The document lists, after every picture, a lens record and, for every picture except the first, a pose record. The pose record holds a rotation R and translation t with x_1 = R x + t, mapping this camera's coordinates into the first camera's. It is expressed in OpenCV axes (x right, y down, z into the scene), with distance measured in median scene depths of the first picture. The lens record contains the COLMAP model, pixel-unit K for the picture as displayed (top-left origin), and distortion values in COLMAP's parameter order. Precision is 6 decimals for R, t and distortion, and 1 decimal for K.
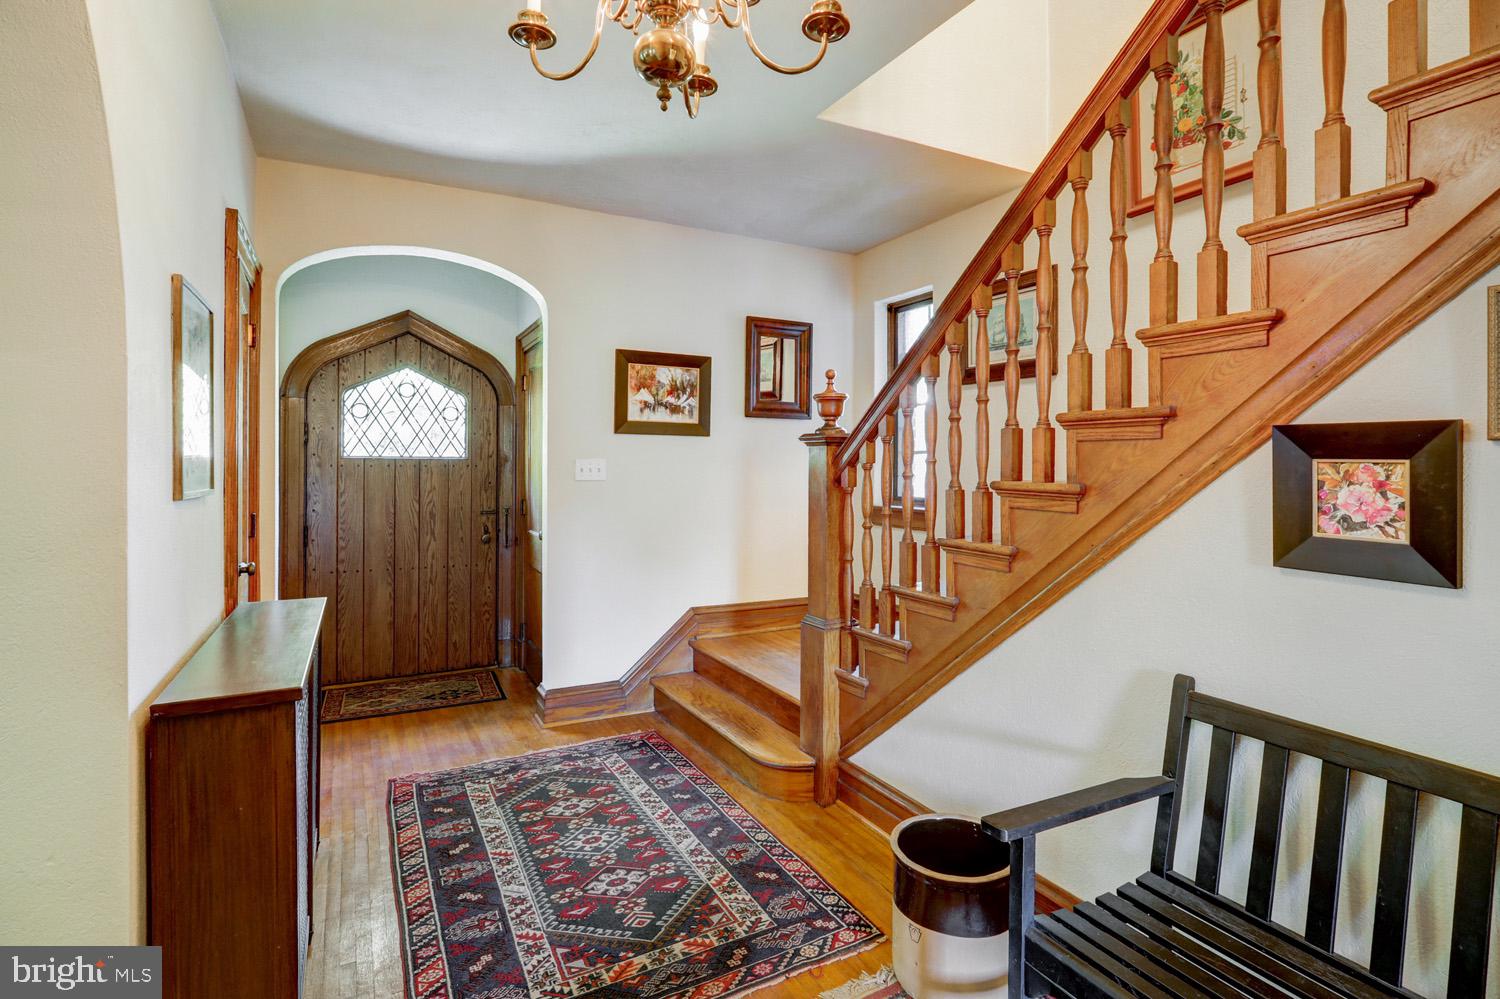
lens RADIAL K [[751.9, 0, 757.4], [0, 751.9, 465.2], [0, 0, 1]] dist [-0.000969, 0.000528]
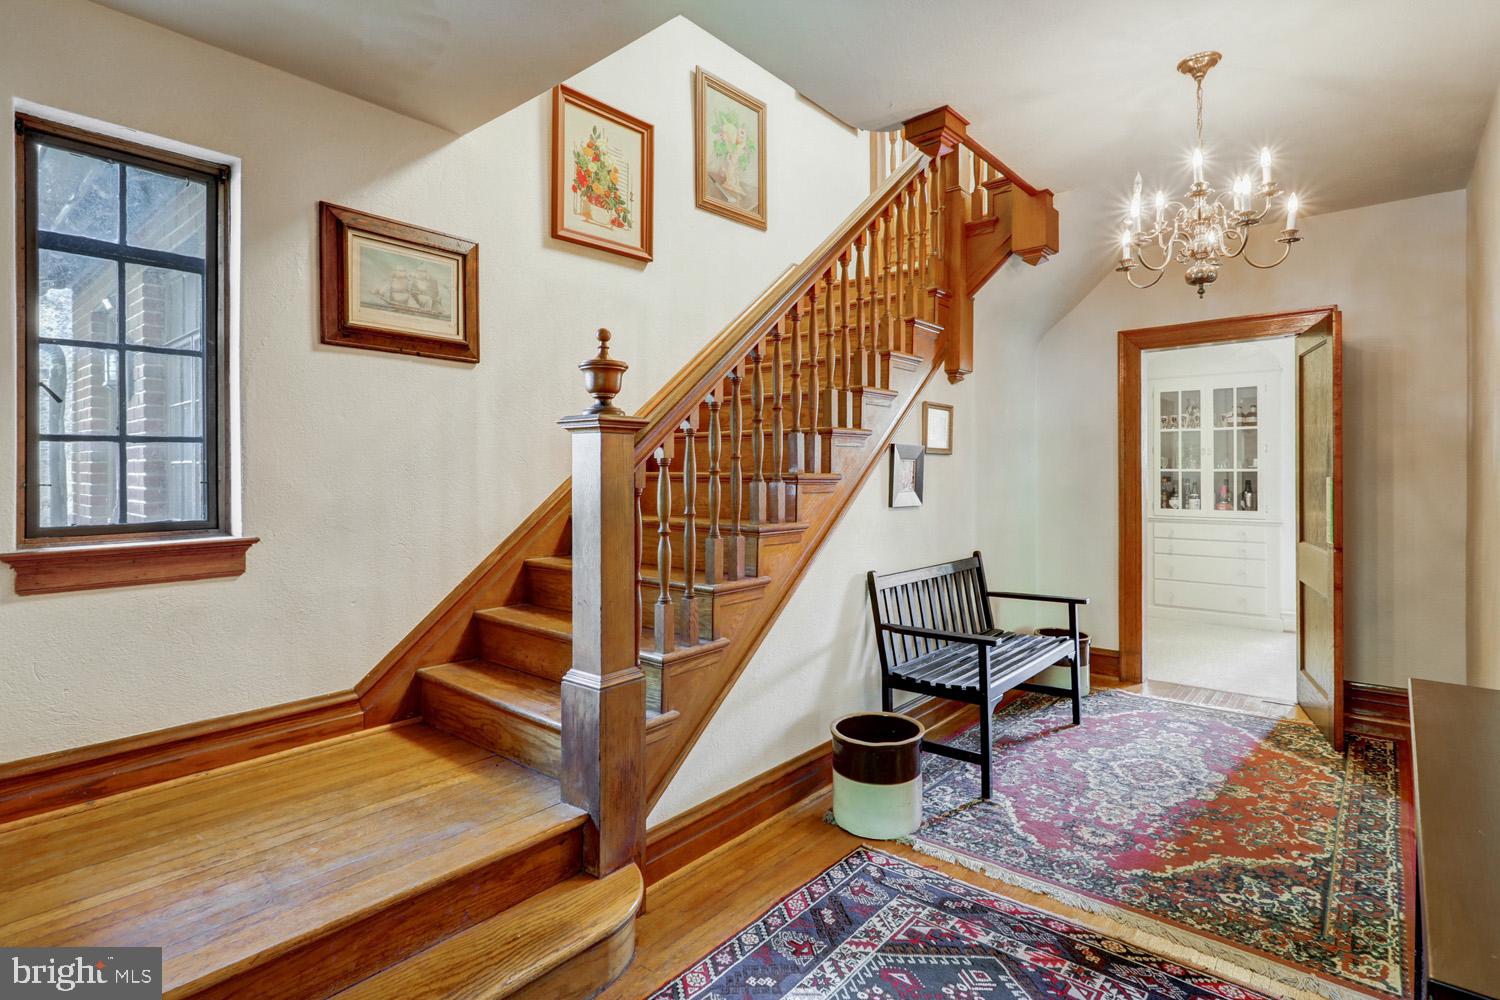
lens RADIAL K [[751.9, 0, 757.4], [0, 751.9, 465.7], [0, 0, 1]] dist [-0.000969, 0.000528]
pose [[-0.376495, 0.005001, 0.926405, -0.872767], [0.005527, 0.999980, -0.003152, 0.013709], [-0.926402, 0.003934, -0.376515, 1.567889]]
